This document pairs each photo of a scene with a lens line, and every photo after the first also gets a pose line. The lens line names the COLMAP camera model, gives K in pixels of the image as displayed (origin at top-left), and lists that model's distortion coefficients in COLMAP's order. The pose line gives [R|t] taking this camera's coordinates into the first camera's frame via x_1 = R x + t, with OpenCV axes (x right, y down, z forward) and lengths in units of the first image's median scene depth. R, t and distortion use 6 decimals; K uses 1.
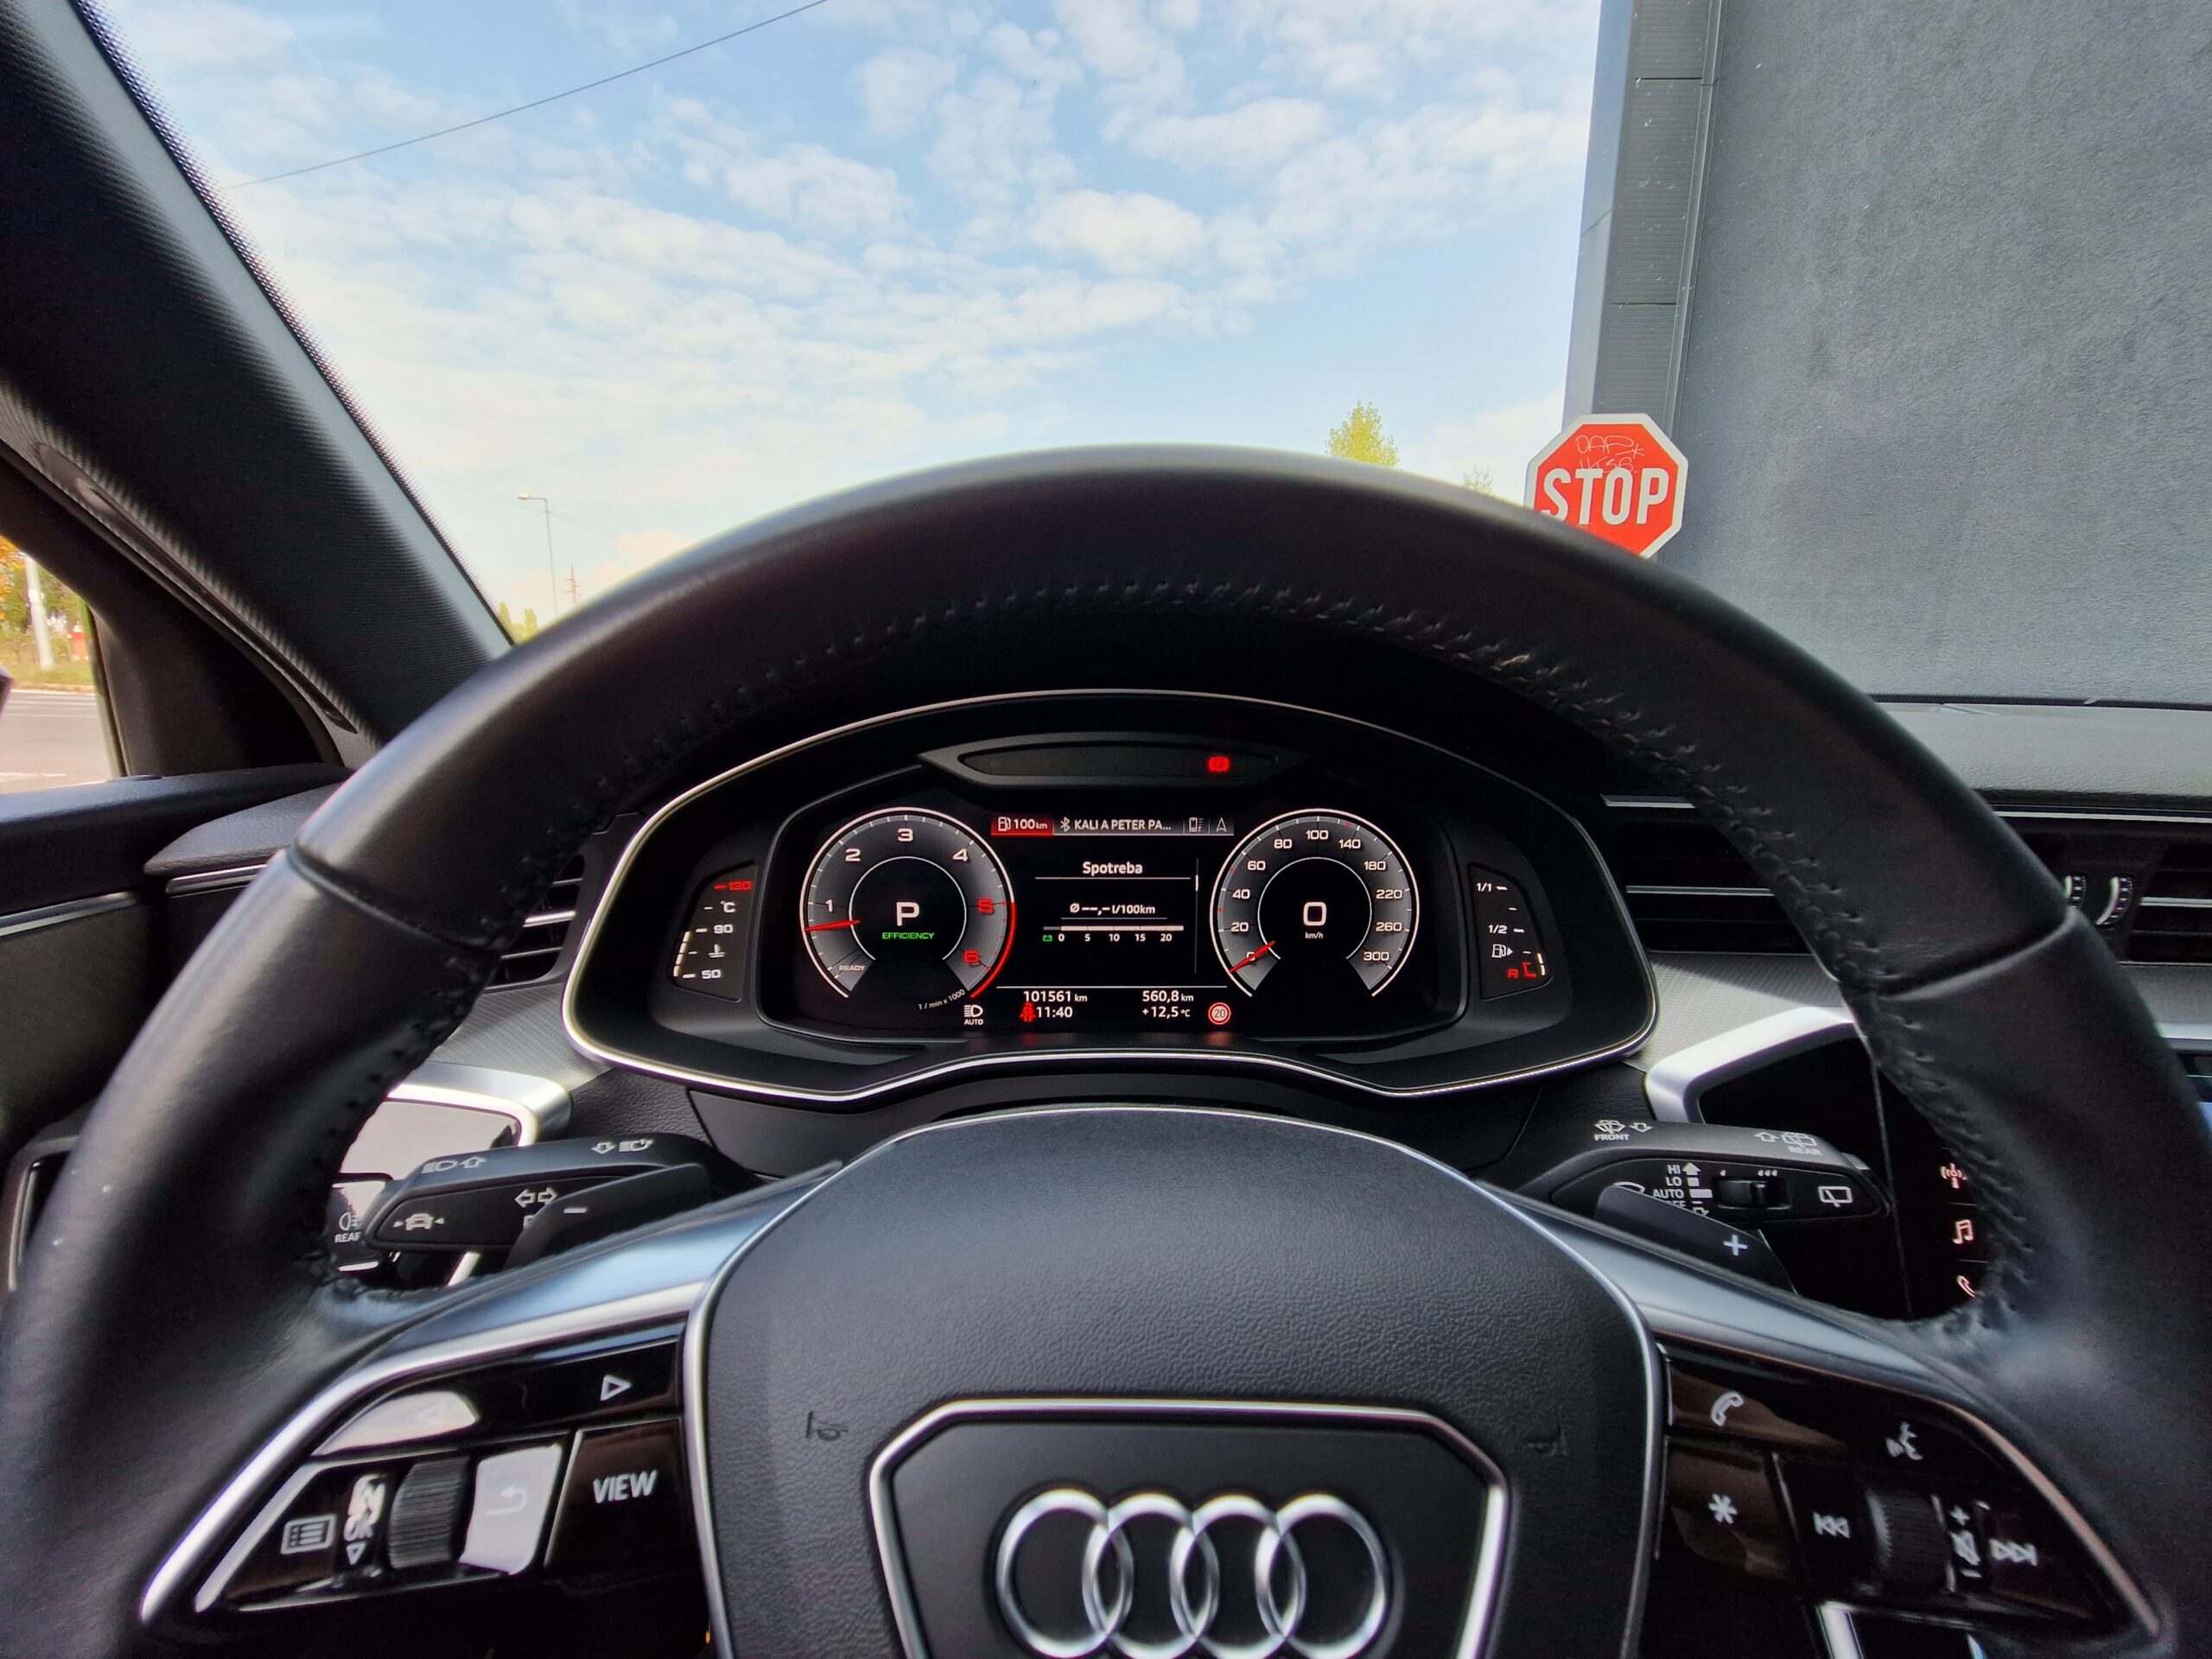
lens RADIAL K [[905.3, 0, 1099.3], [0, 905.3, 848.0], [0, 0, 1]] dist [0.028963, -0.017882]
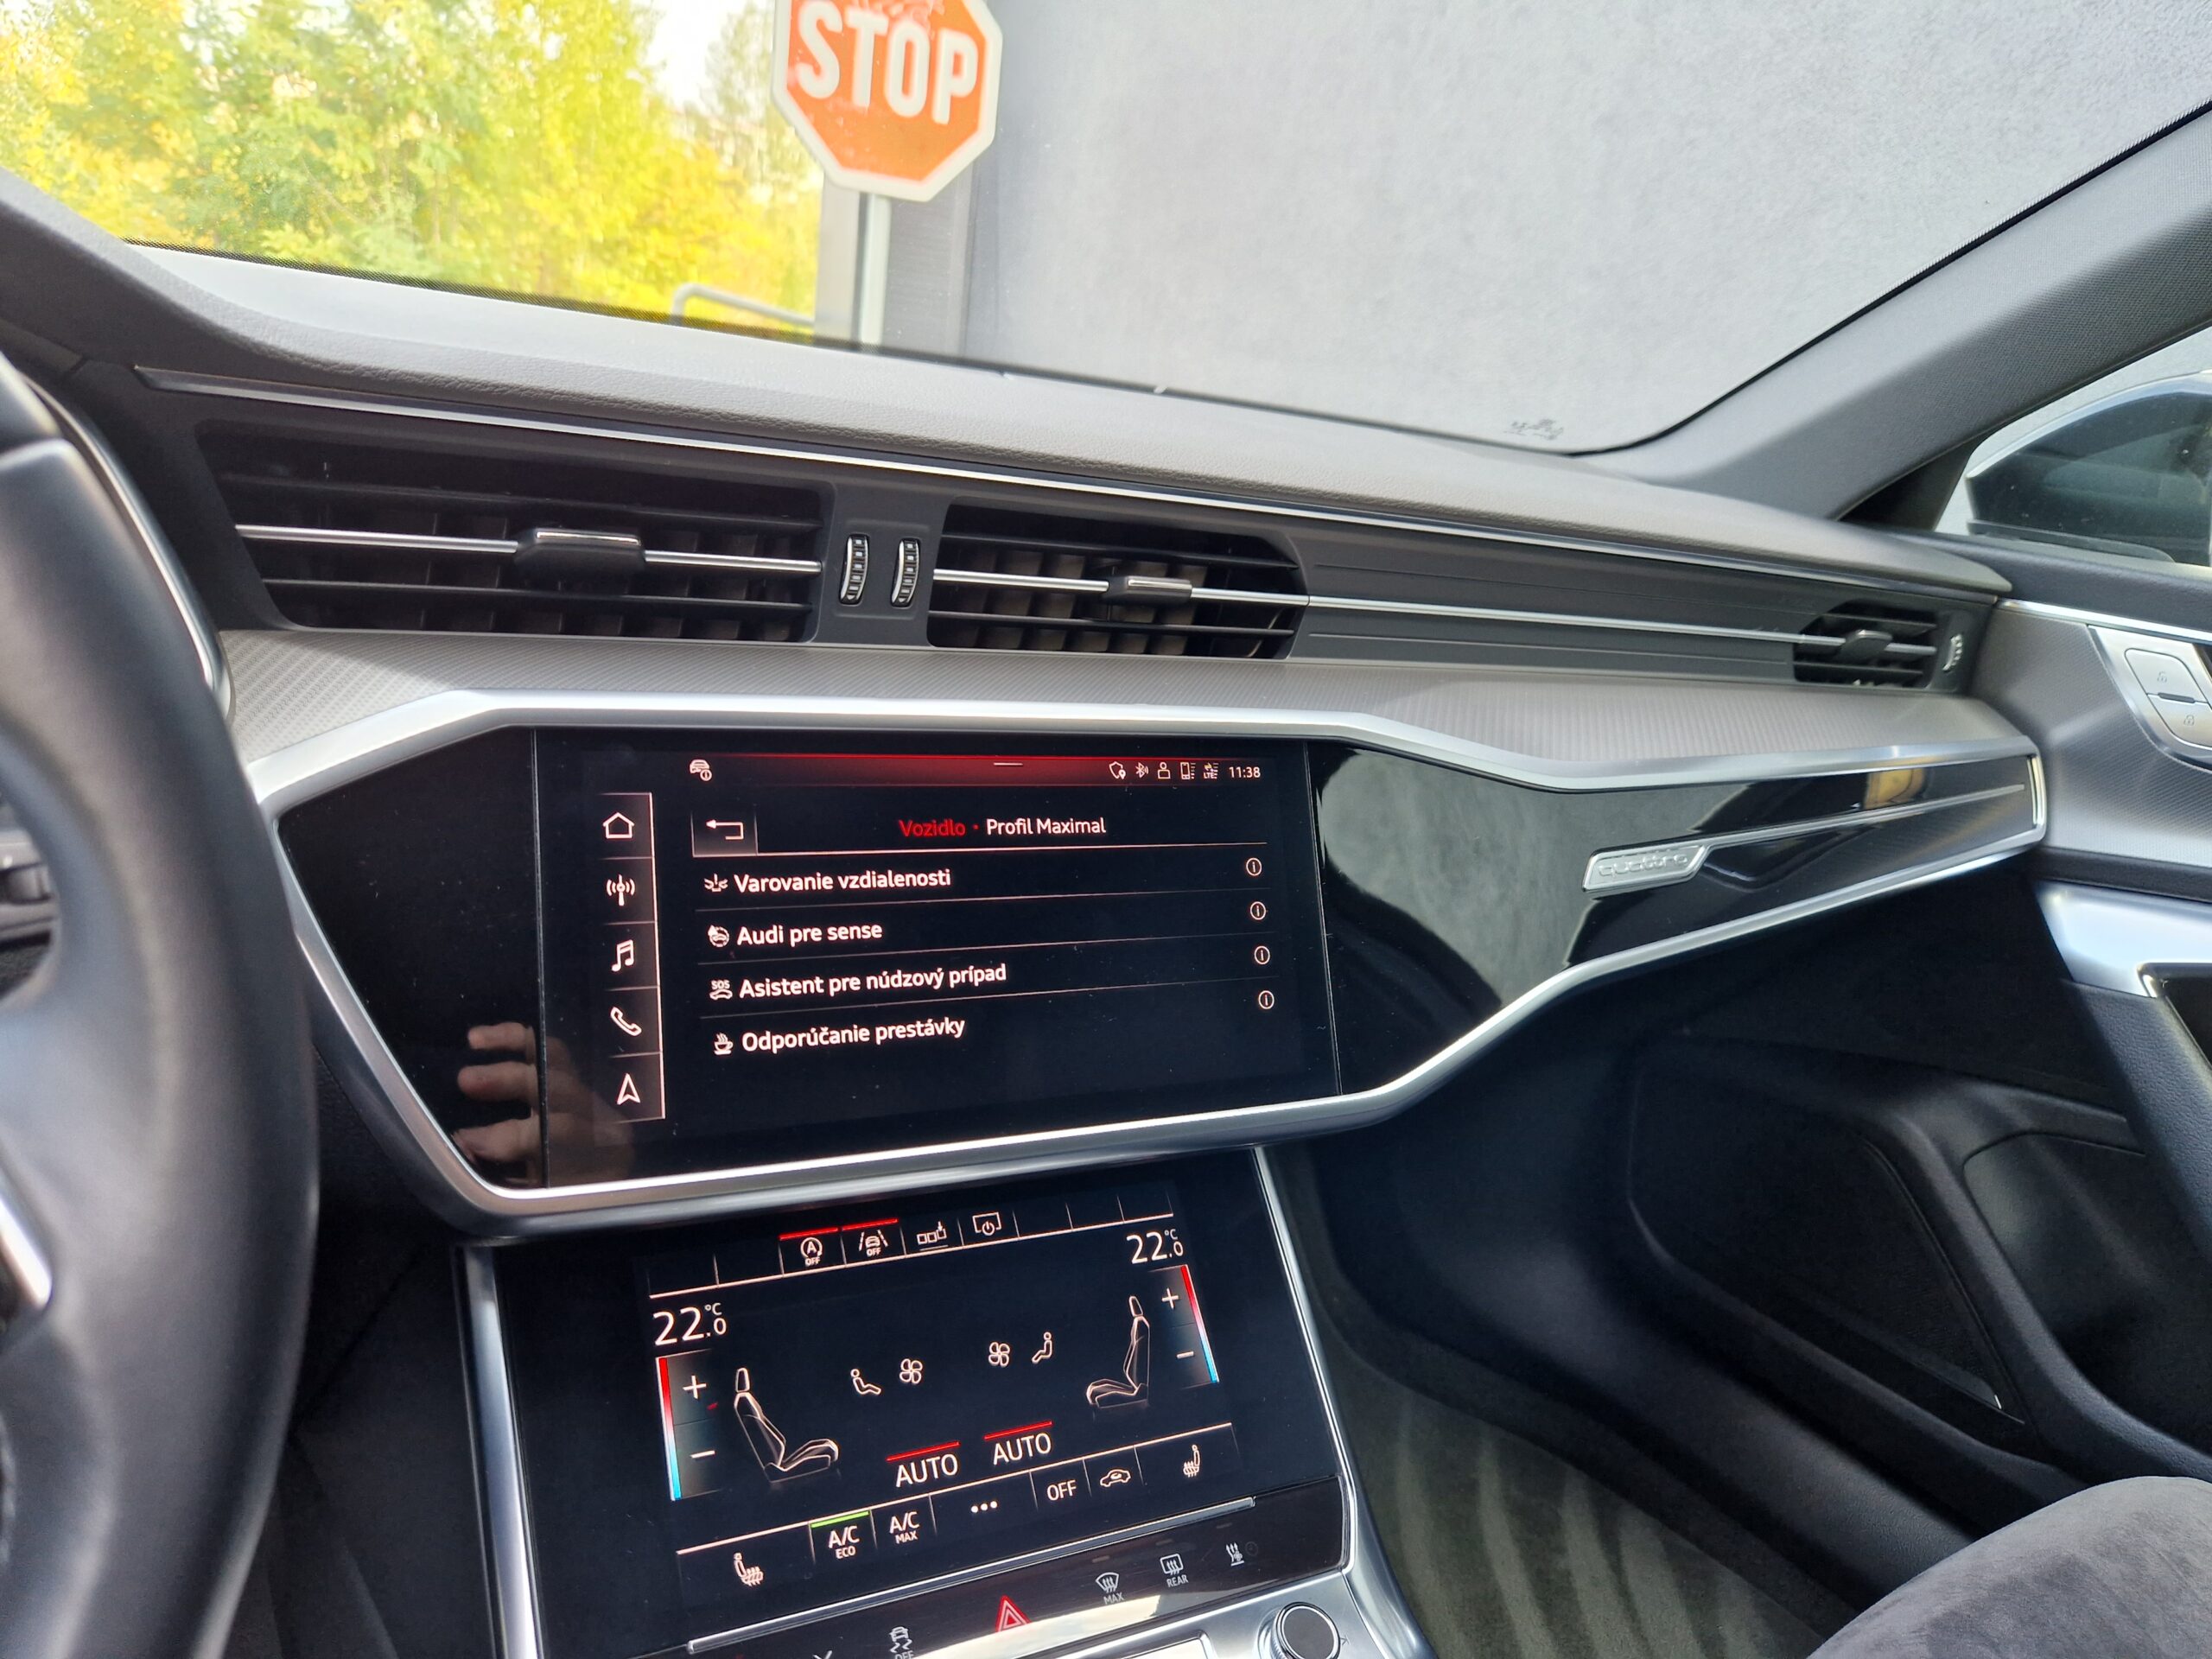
lens RADIAL K [[1512.6, 0, 1099.4], [0, 1512.6, 825.1], [0, 0, 1]] dist [0.057009, -0.061170]
pose [[0.827872, -0.063122, 0.557355, 0.449871], [-0.009110, 0.992004, 0.125878, 0.107863], [-0.560844, -0.109288, 0.820677, -0.266864]]
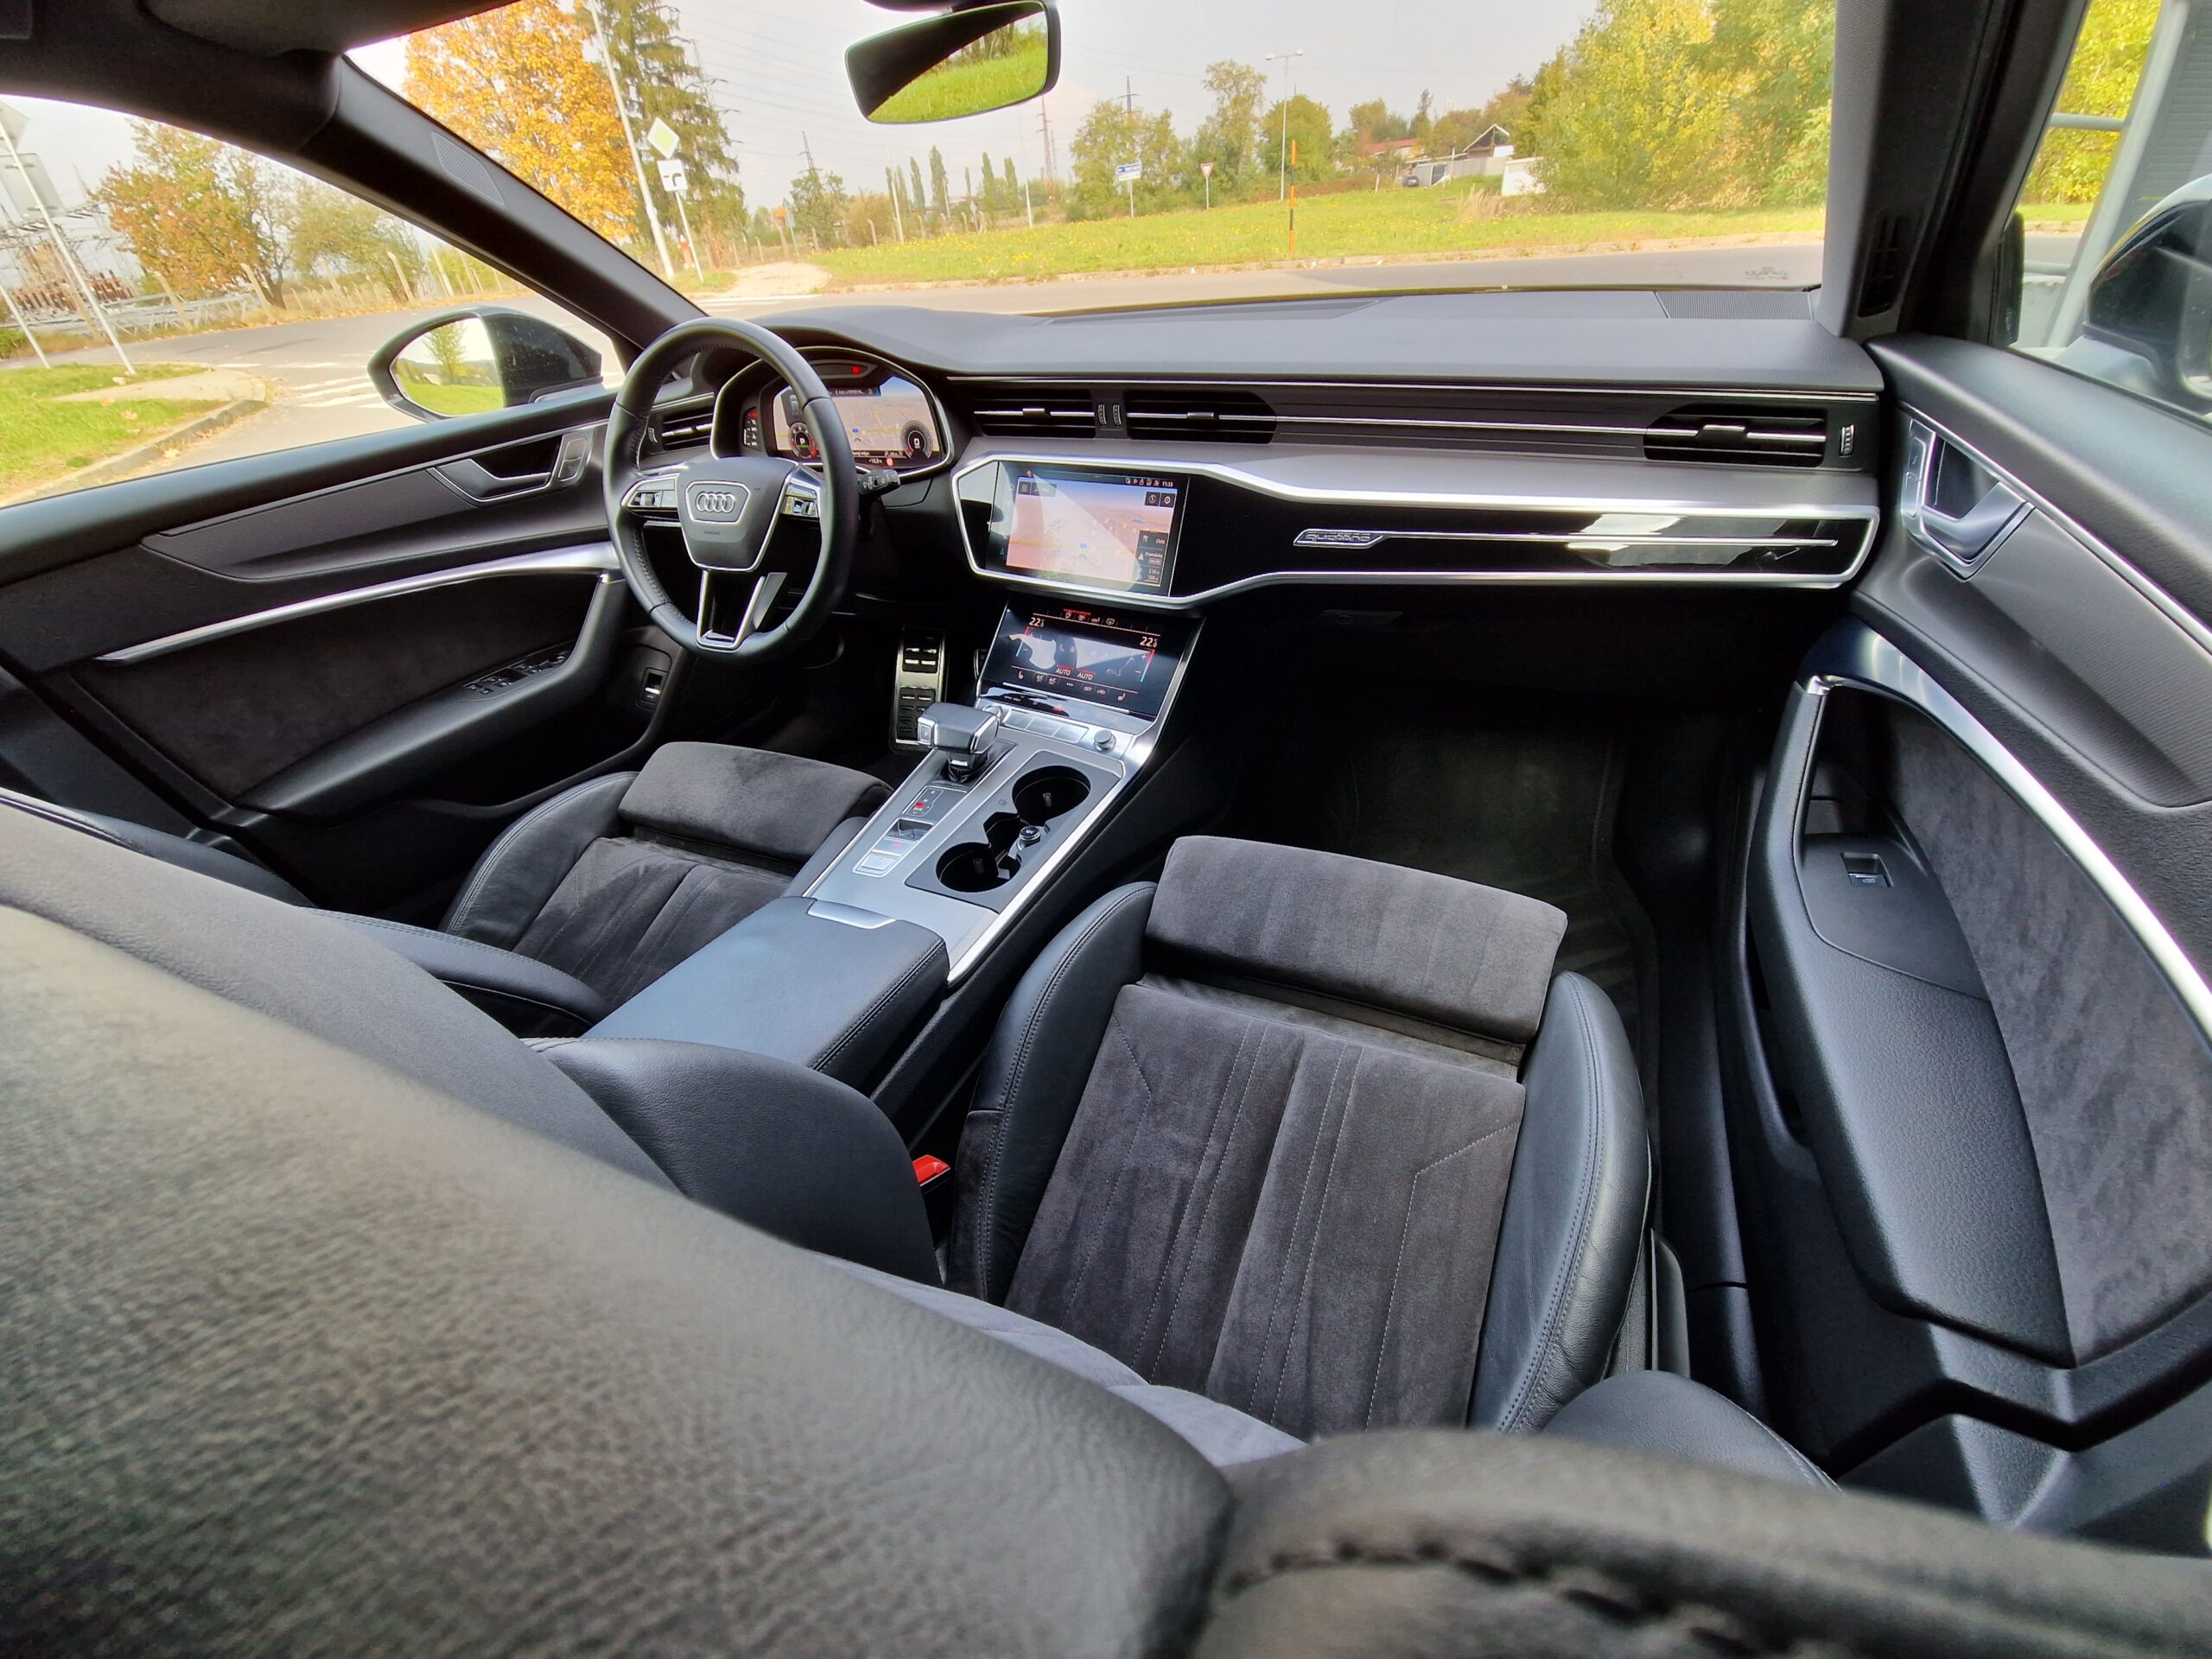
lens RADIAL K [[907.8, 0, 1101.1], [0, 907.8, 847.0], [0, 0, 1]] dist [0.010143, -0.005006]
pose [[0.885762, 0.188059, -0.424334, 2.406331], [0.006921, 0.908785, 0.417207, 0.093935], [0.464087, -0.372483, 0.803666, -1.673986]]
